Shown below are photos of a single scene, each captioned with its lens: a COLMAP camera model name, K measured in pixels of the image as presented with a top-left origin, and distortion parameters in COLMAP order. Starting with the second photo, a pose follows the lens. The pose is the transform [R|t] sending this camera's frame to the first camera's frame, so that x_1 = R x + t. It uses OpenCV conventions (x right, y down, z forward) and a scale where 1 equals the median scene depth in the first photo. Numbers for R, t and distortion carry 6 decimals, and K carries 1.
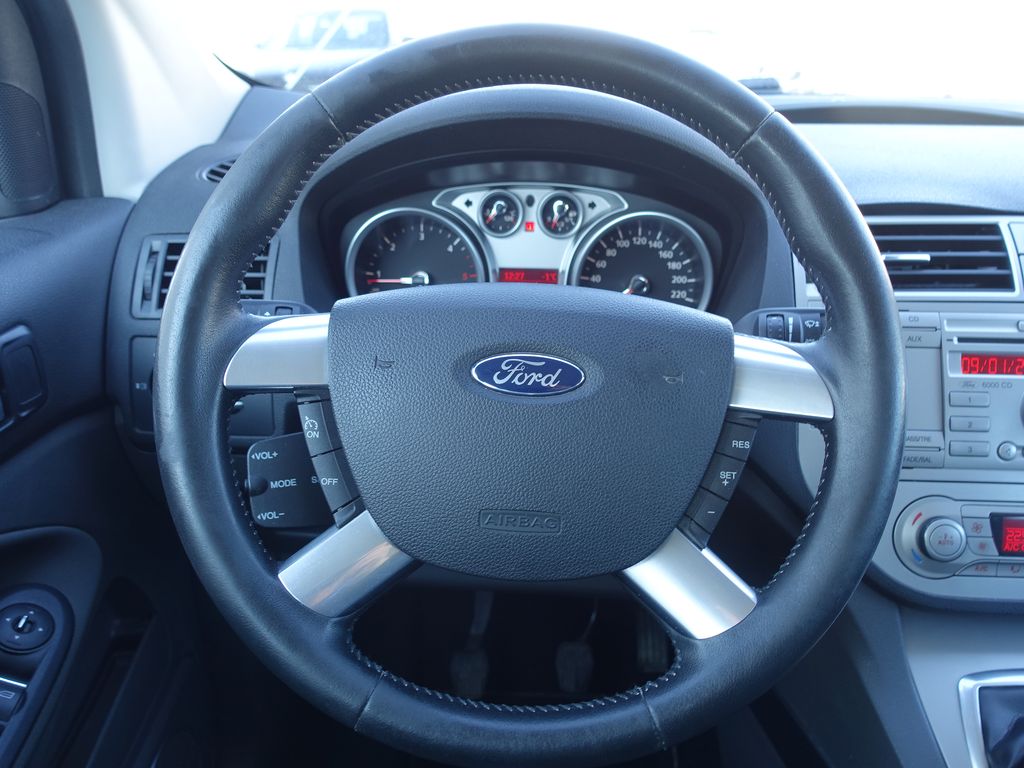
lens RADIAL K [[801.5, 0, 513.6], [0, 801.5, 386.5], [0, 0, 1]] dist [0.003528, -0.012429]
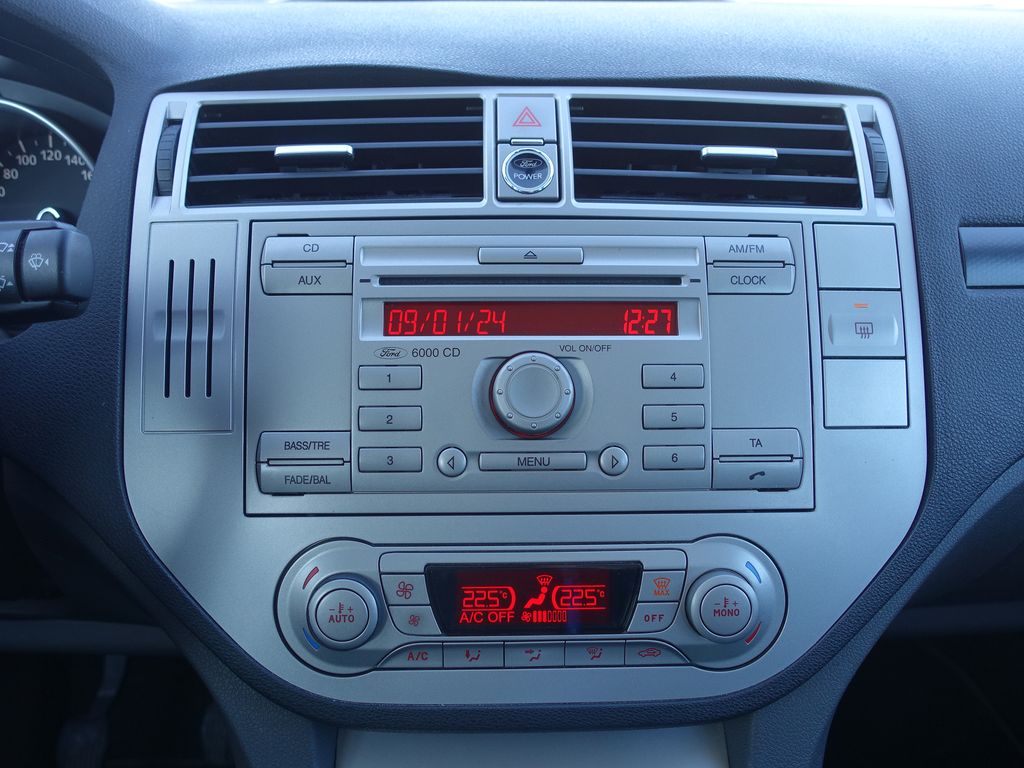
lens RADIAL K [[801.5, 0, 514.0], [0, 801.5, 387.6], [0, 0, 1]] dist [0.003528, -0.012429]
pose [[0.998071, -0.028803, 0.055004, 0.545841], [0.028343, 0.999557, 0.009132, 0.017968], [-0.055243, -0.007555, 0.998444, 0.339982]]
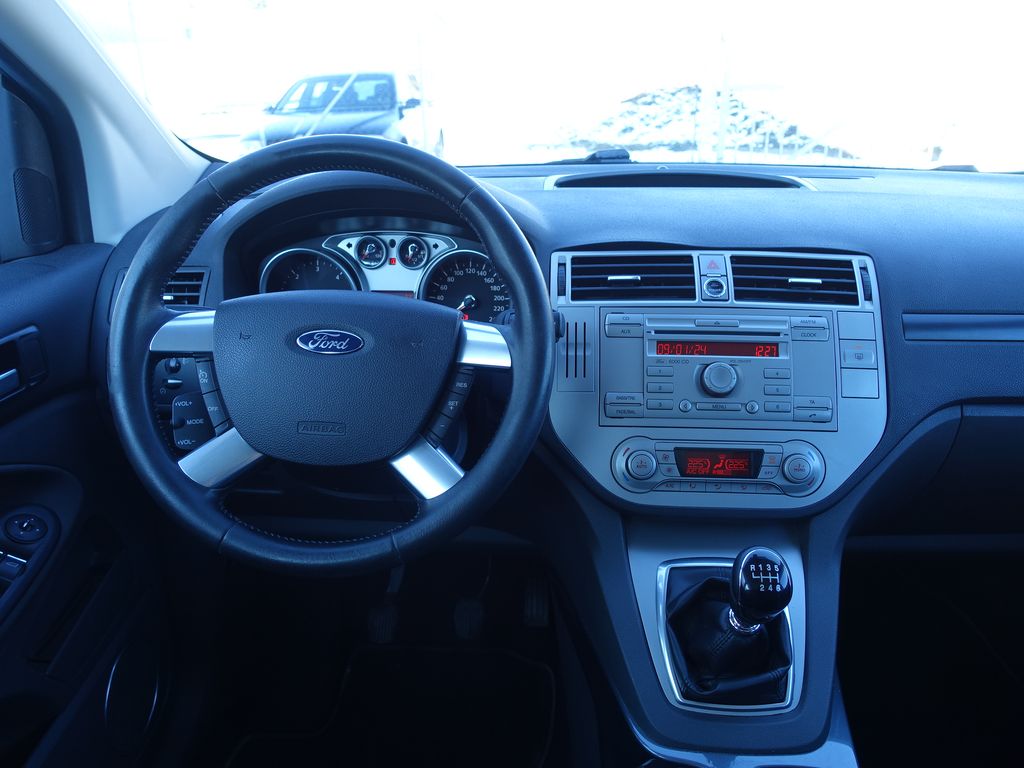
lens RADIAL K [[801.5, 0, 510.7], [0, 801.5, 379.9], [0, 0, 1]] dist [0.003528, -0.012429]
pose [[0.999817, -0.003551, -0.018775, 0.277093], [0.002231, 0.997554, -0.069862, 0.117703], [0.018977, 0.069807, 0.997380, -0.425141]]
